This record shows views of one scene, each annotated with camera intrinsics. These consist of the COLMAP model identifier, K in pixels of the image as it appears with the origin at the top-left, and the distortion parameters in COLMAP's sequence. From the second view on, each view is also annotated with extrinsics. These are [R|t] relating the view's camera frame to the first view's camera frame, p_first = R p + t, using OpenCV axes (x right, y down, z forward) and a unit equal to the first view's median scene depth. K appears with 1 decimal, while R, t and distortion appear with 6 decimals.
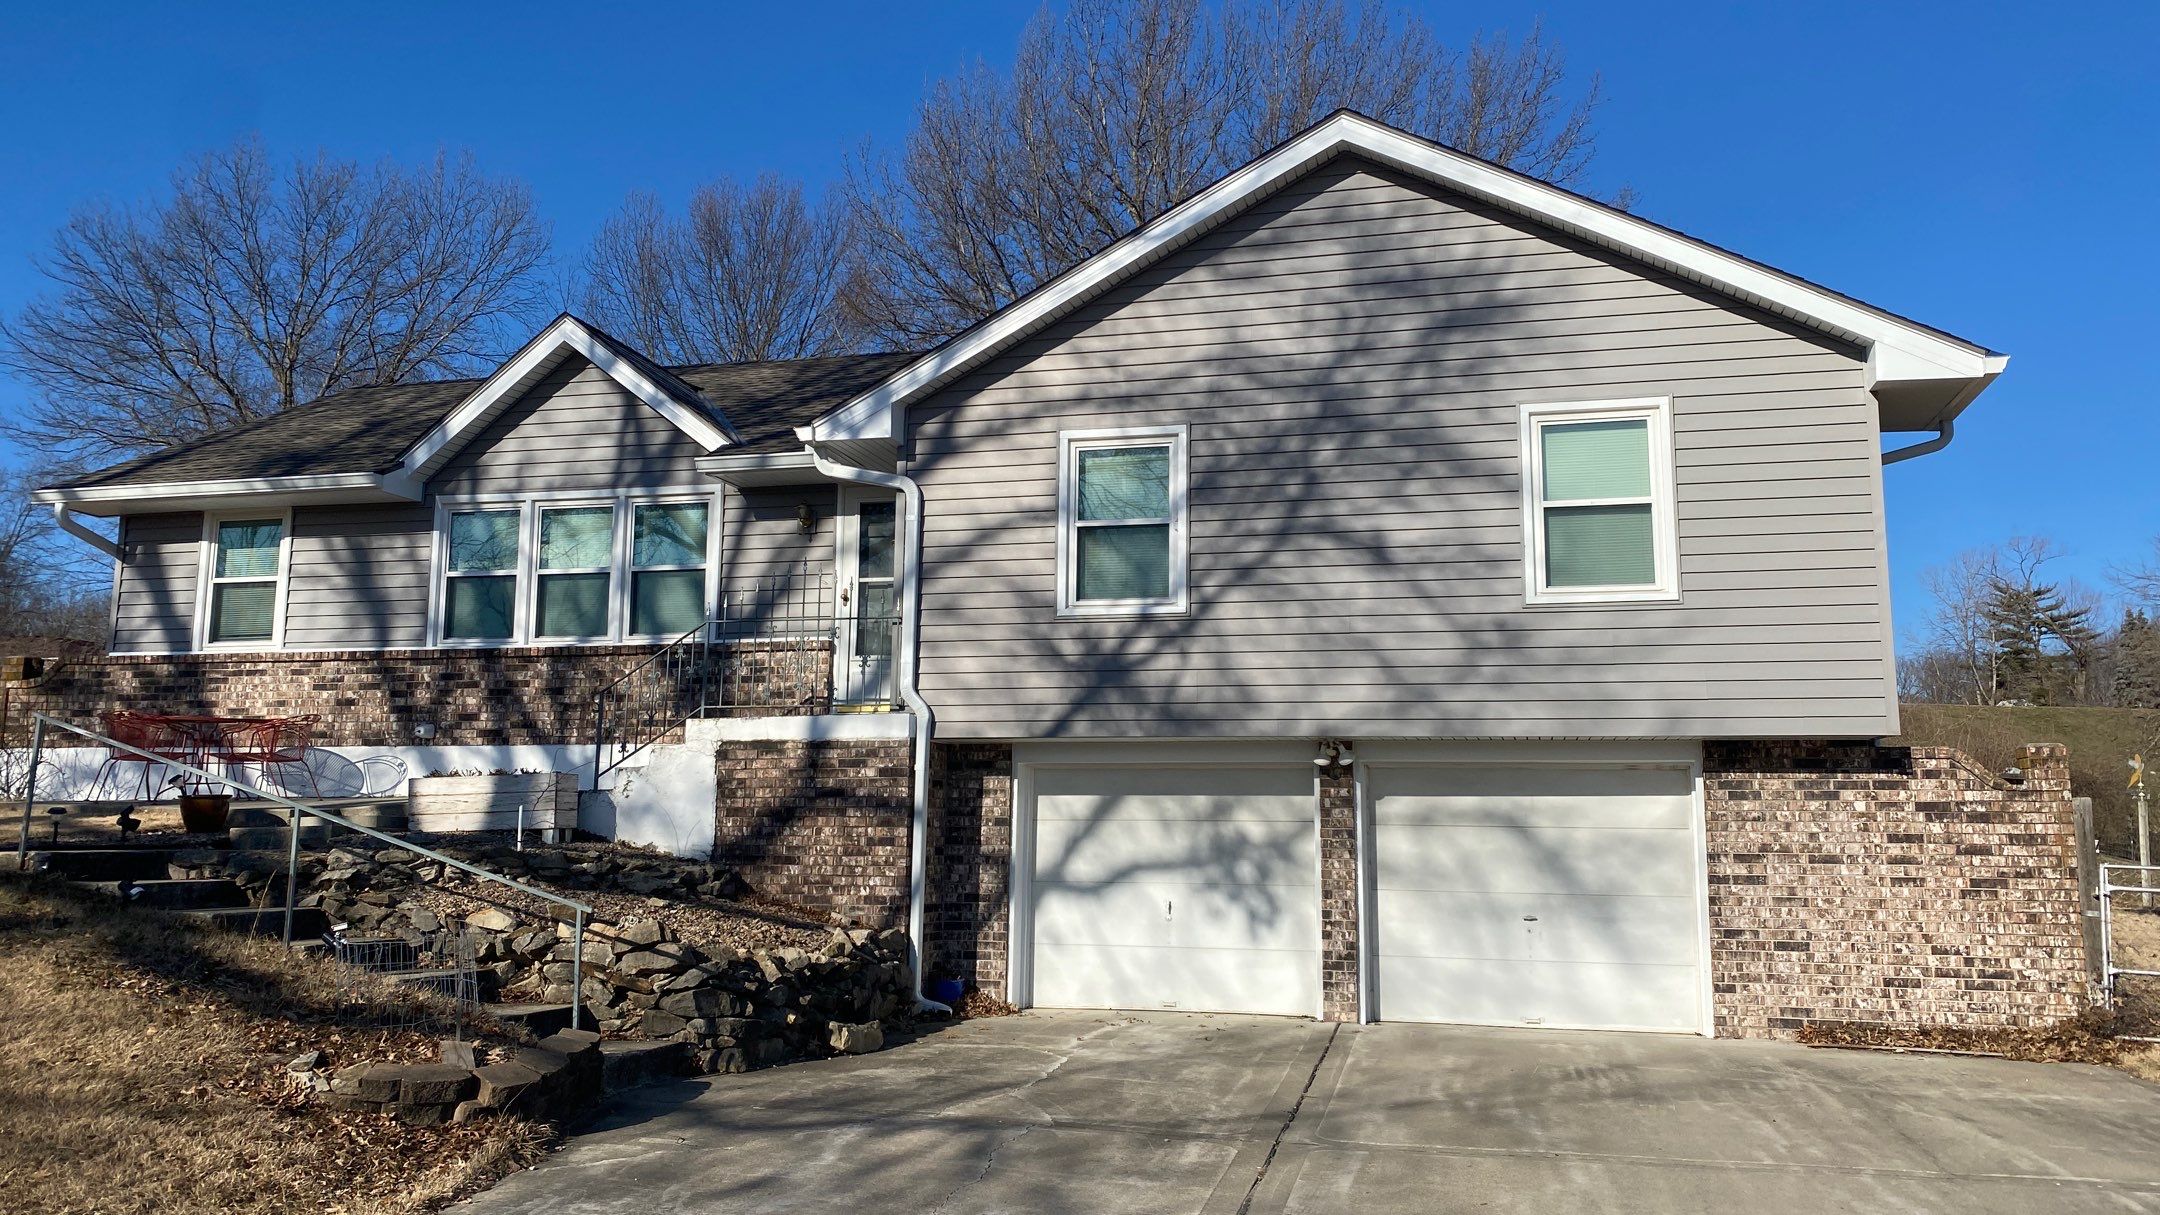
lens RADIAL K [[1649.8, 0, 1071.6], [0, 1649.8, 593.2], [0, 0, 1]] dist [0.039436, -0.034083]
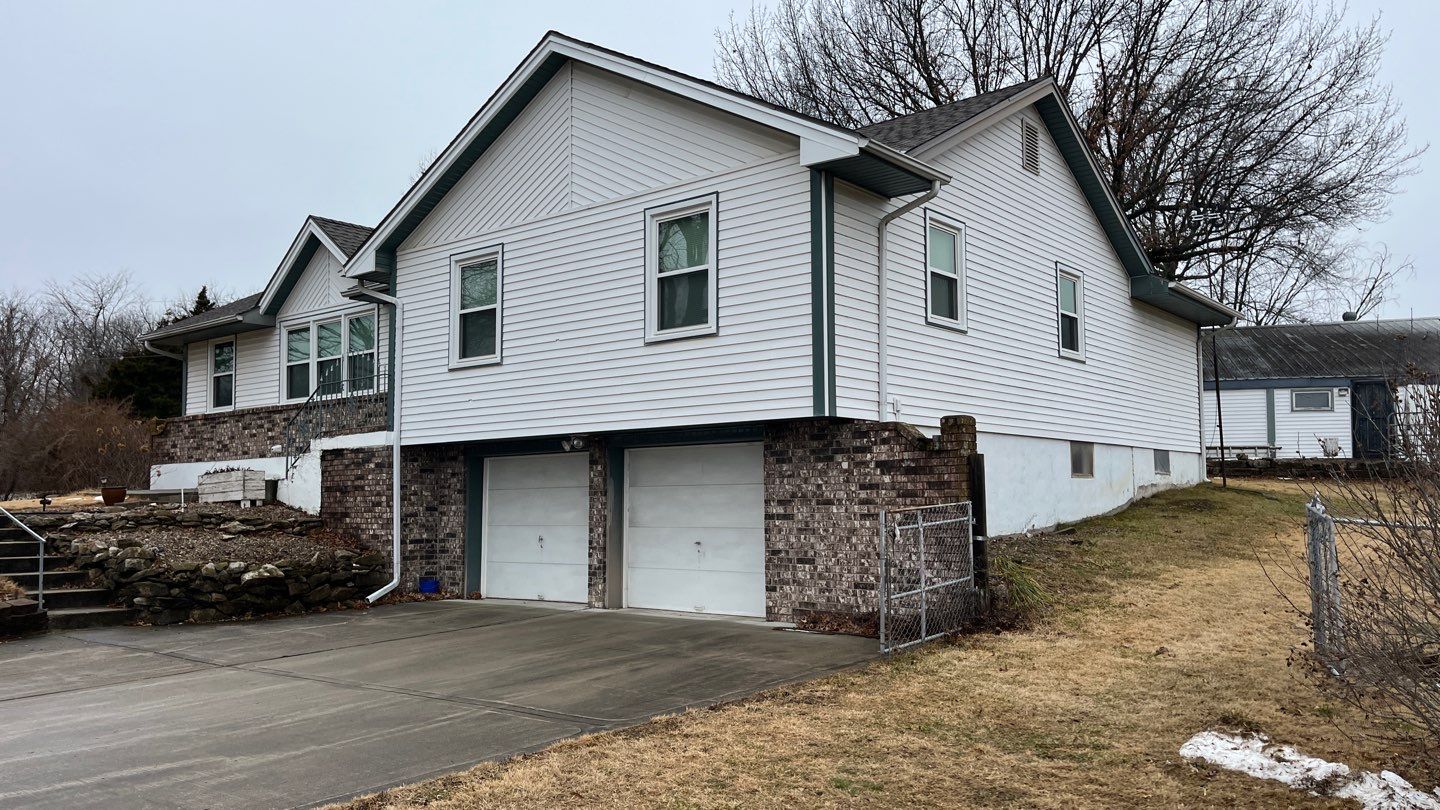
lens RADIAL K [[1082.1, 0, 724.5], [0, 1082.1, 425.9], [0, 0, 1]] dist [0.093679, -0.161497]
pose [[0.908721, -0.050449, -0.414345, 0.758040], [0.086122, 0.993971, 0.067857, 0.021313], [0.408423, -0.097347, 0.907587, 0.106870]]
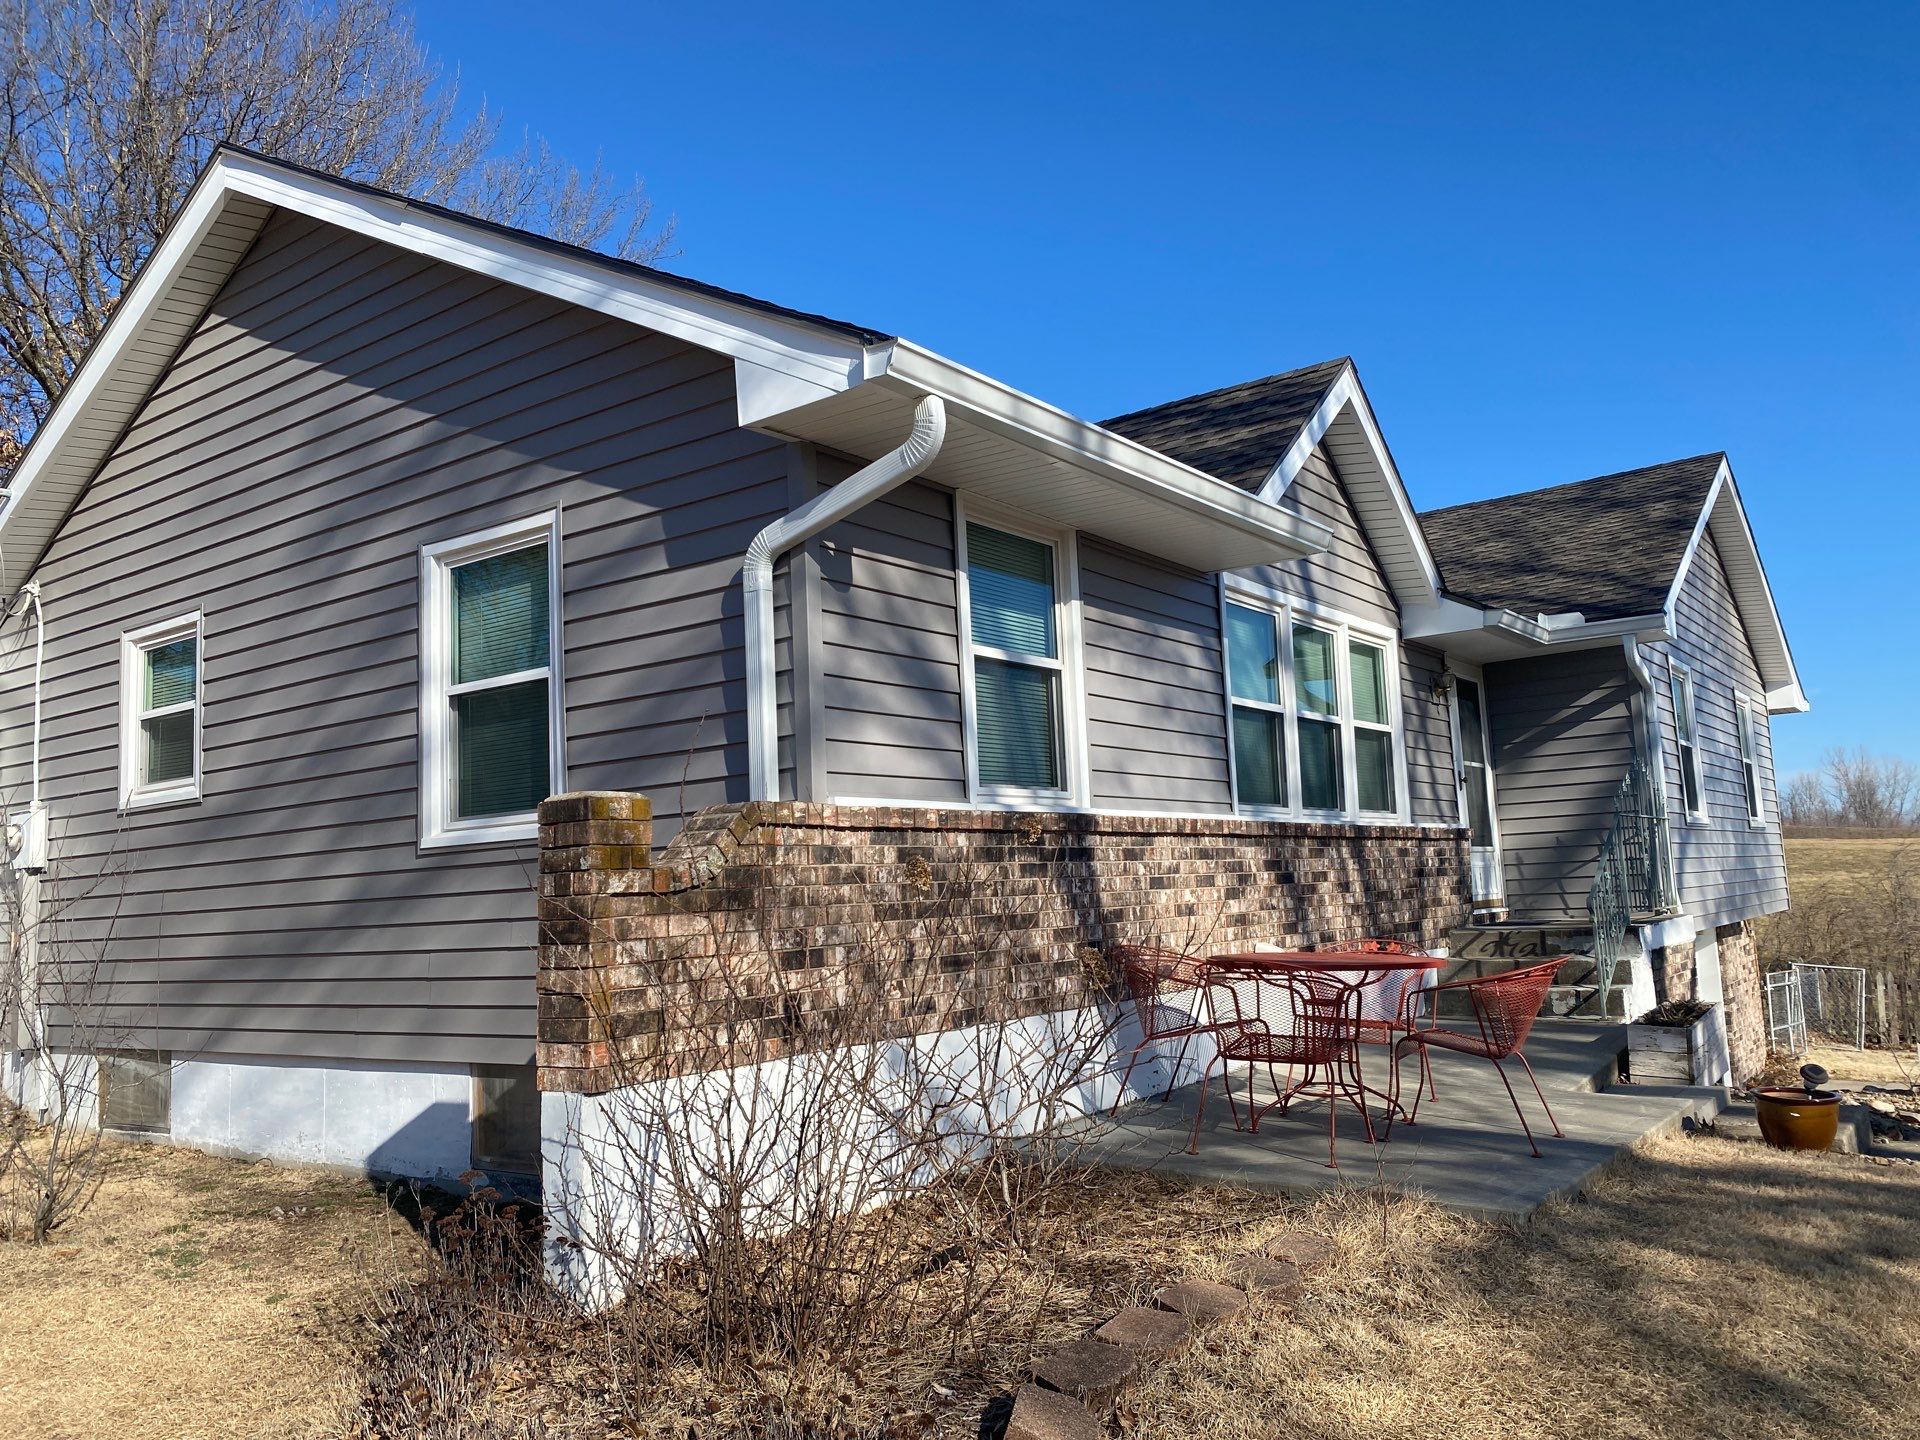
lens RADIAL K [[1460.2, 0, 944.8], [0, 1460.2, 683.1], [0, 0, 1]] dist [0.134073, -0.156506]
pose [[0.372564, 0.103032, 0.922269, -1.226378], [-0.094112, 0.992889, -0.072903, 0.043973], [-0.923222, -0.059635, 0.379611, 1.169432]]
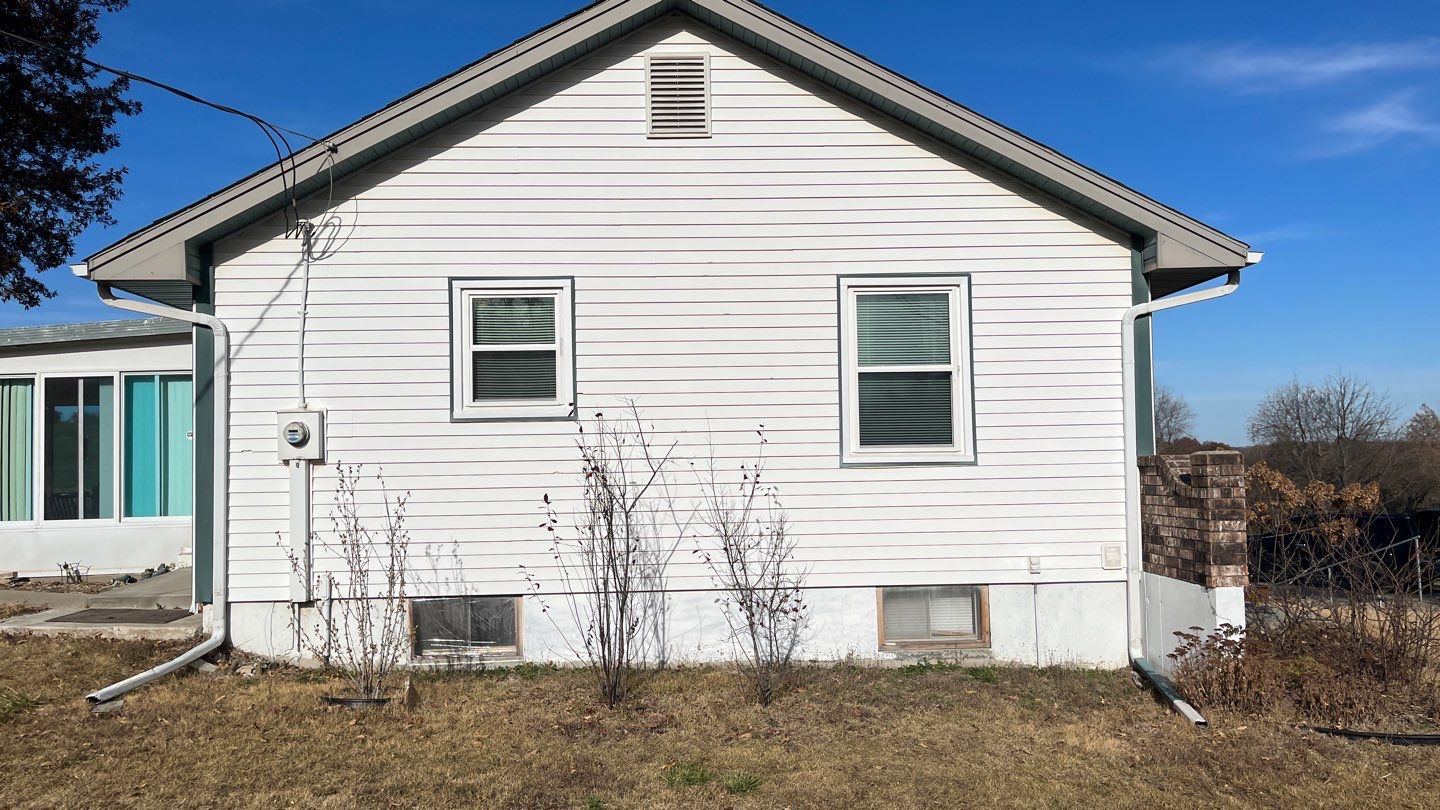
lens RADIAL K [[1099.9, 0, 714.4], [0, 1099.9, 395.4], [0, 0, 1]] dist [0.039436, -0.034083]
pose [[-0.297002, 0.055223, 0.953279, -1.417317], [-0.132570, 0.986273, -0.098437, 0.124128], [-0.945630, -0.155612, -0.285604, 1.874402]]
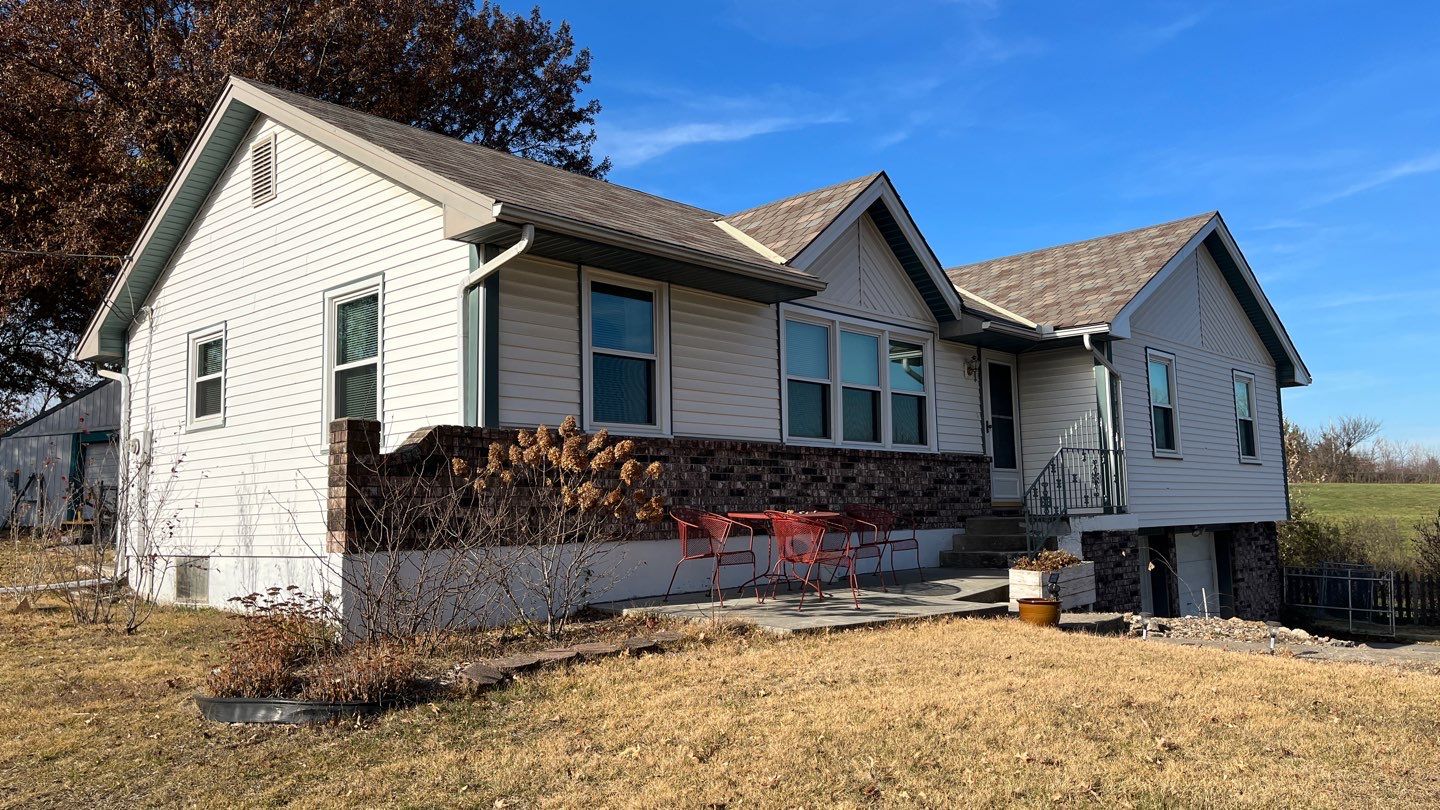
lens RADIAL K [[1077.5, 0, 714.9], [0, 1077.5, 395.2], [0, 0, 1]] dist [0.103892, -0.139008]
pose [[0.472837, 0.078269, 0.877667, -1.346315], [-0.107137, 0.993764, -0.030904, 0.037288], [-0.874612, -0.079418, 0.478274, 0.921060]]
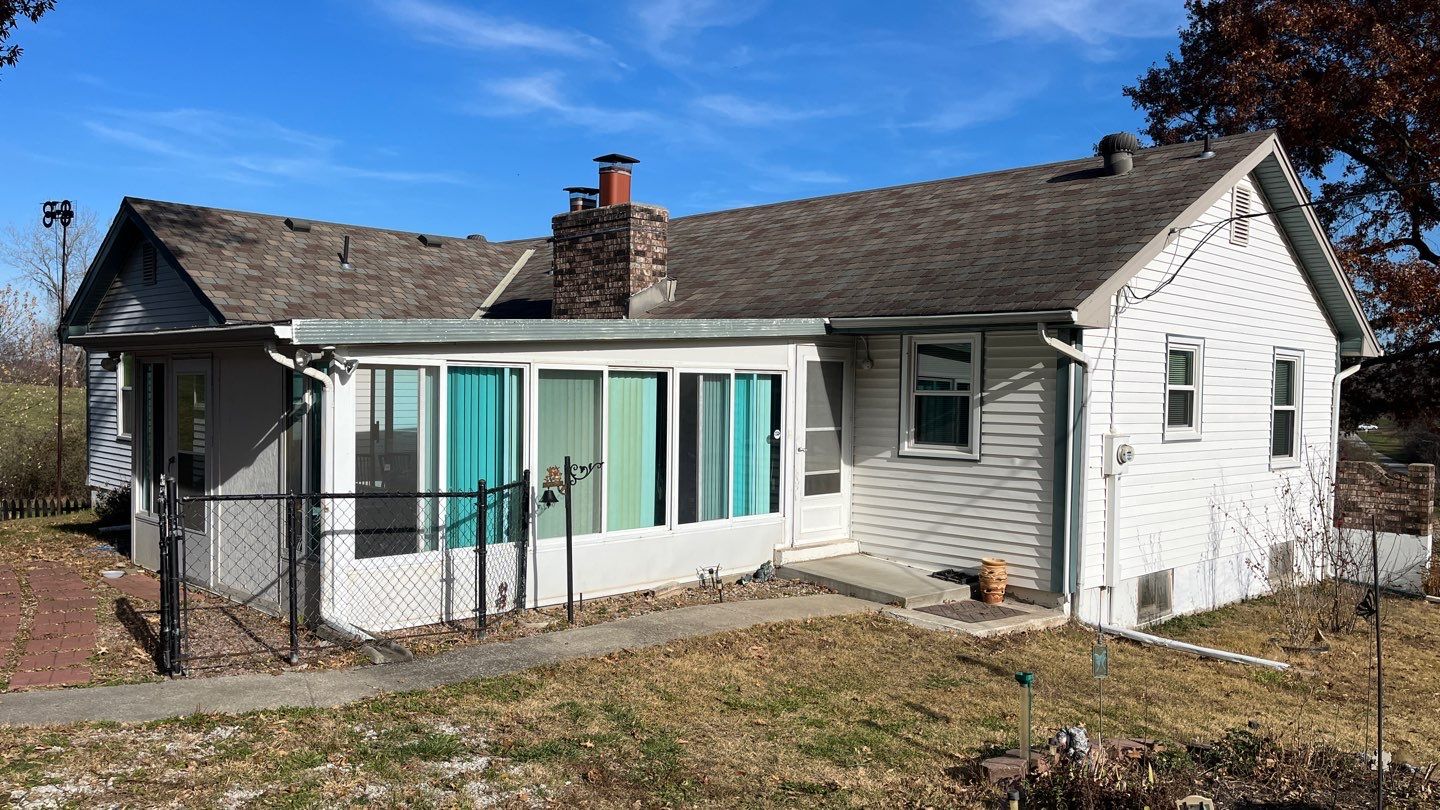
lens RADIAL K [[1082.1, 0, 724.5], [0, 1082.1, 425.9], [0, 0, 1]] dist [0.093679, -0.161497]
pose [[-0.860089, -0.045943, 0.508071, -0.836686], [-0.107953, 0.989773, -0.093248, 0.207813], [-0.498591, -0.135050, -0.856253, 2.831082]]
